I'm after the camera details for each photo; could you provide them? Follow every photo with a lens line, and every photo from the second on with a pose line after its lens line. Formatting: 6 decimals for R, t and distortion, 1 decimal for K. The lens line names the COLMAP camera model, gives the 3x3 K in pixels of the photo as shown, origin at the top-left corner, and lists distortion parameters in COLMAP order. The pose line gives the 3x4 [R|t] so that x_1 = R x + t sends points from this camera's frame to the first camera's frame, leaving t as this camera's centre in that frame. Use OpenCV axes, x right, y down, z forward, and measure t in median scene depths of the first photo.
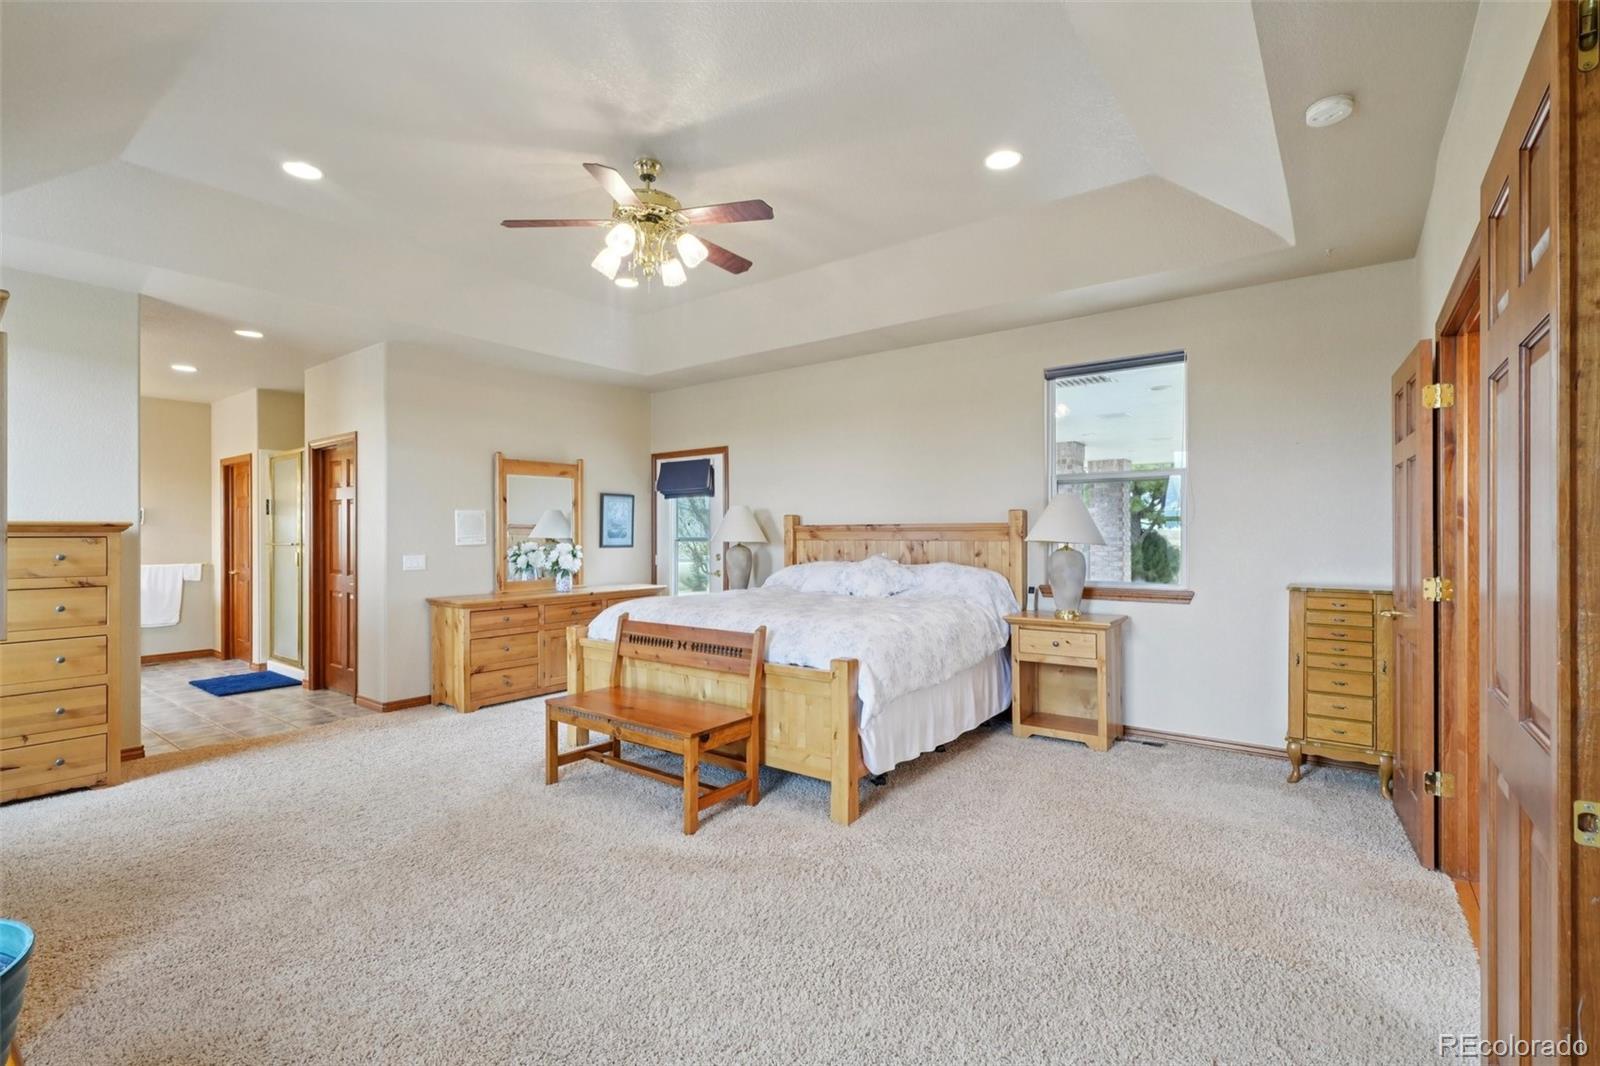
lens RADIAL K [[715.0, 0, 800.0], [0, 715.0, 533.0], [0, 0, 1]] dist [-0.000782, -0.000029]
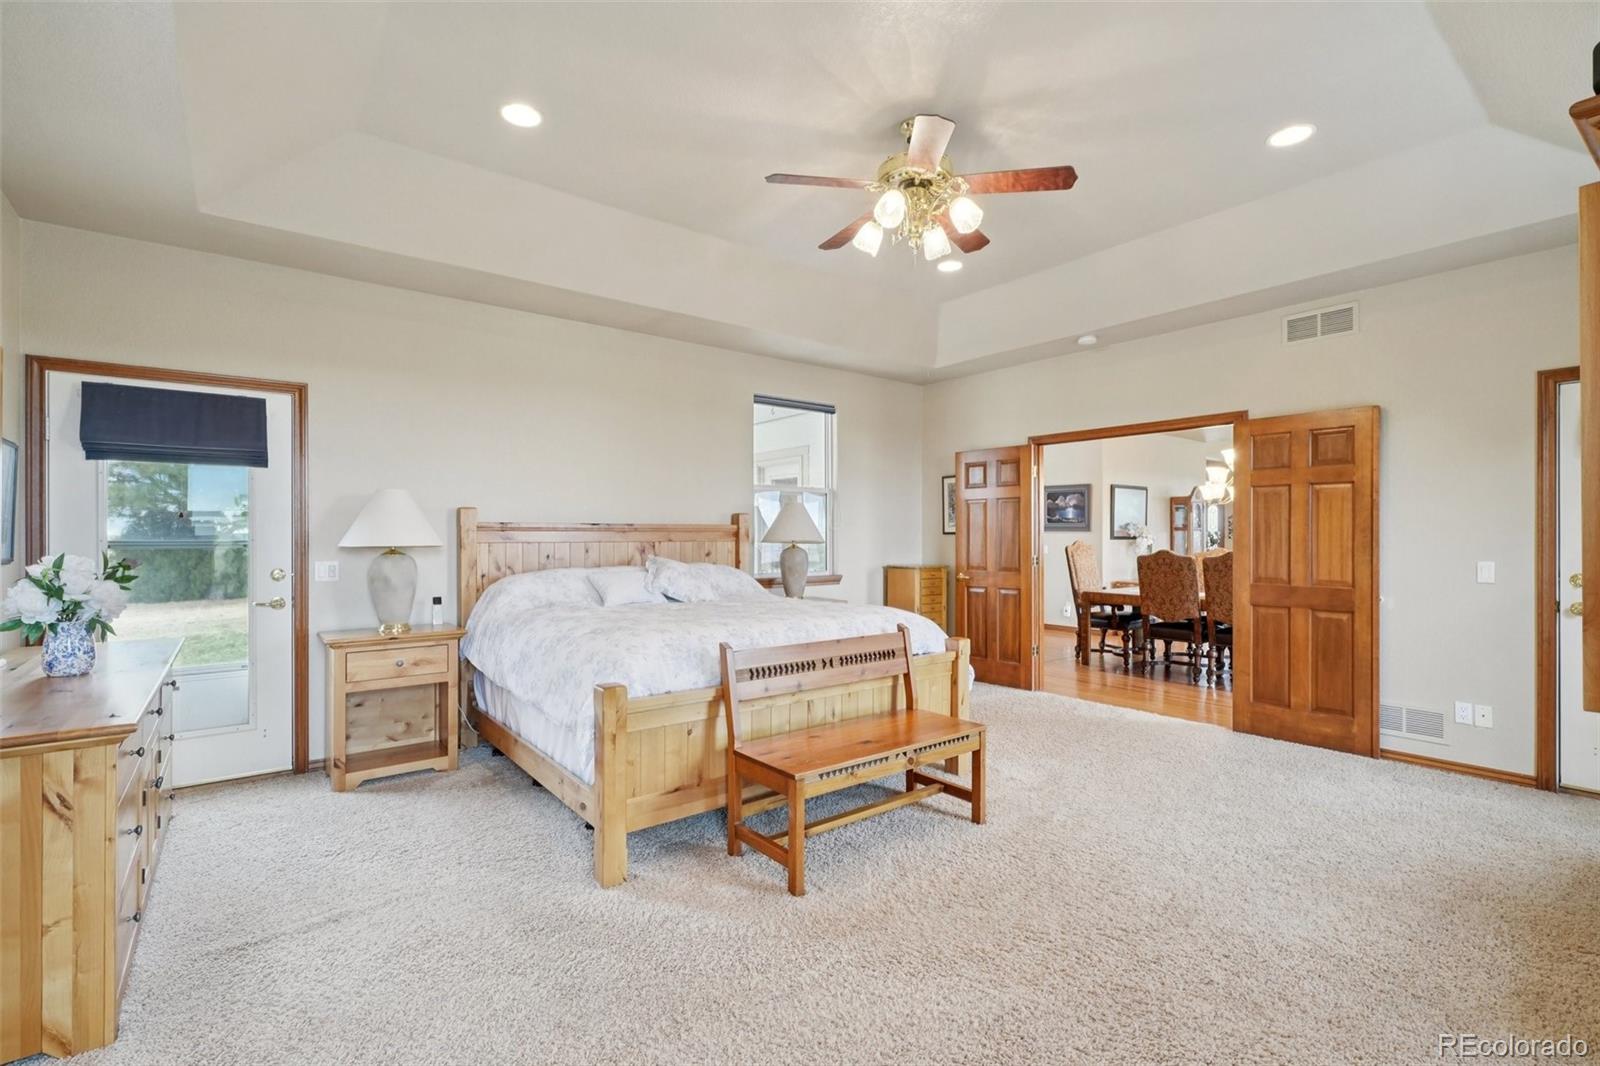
lens RADIAL K [[731.5, 0, 800.0], [0, 731.5, 533.0], [0, 0, 1]] dist [0.000739, 0.000016]
pose [[0.256063, 0.003429, 0.966654, -0.752053], [0.000331, 0.999993, -0.003635, 0.002957], [-0.966660, 0.001250, 0.256060, 0.595220]]
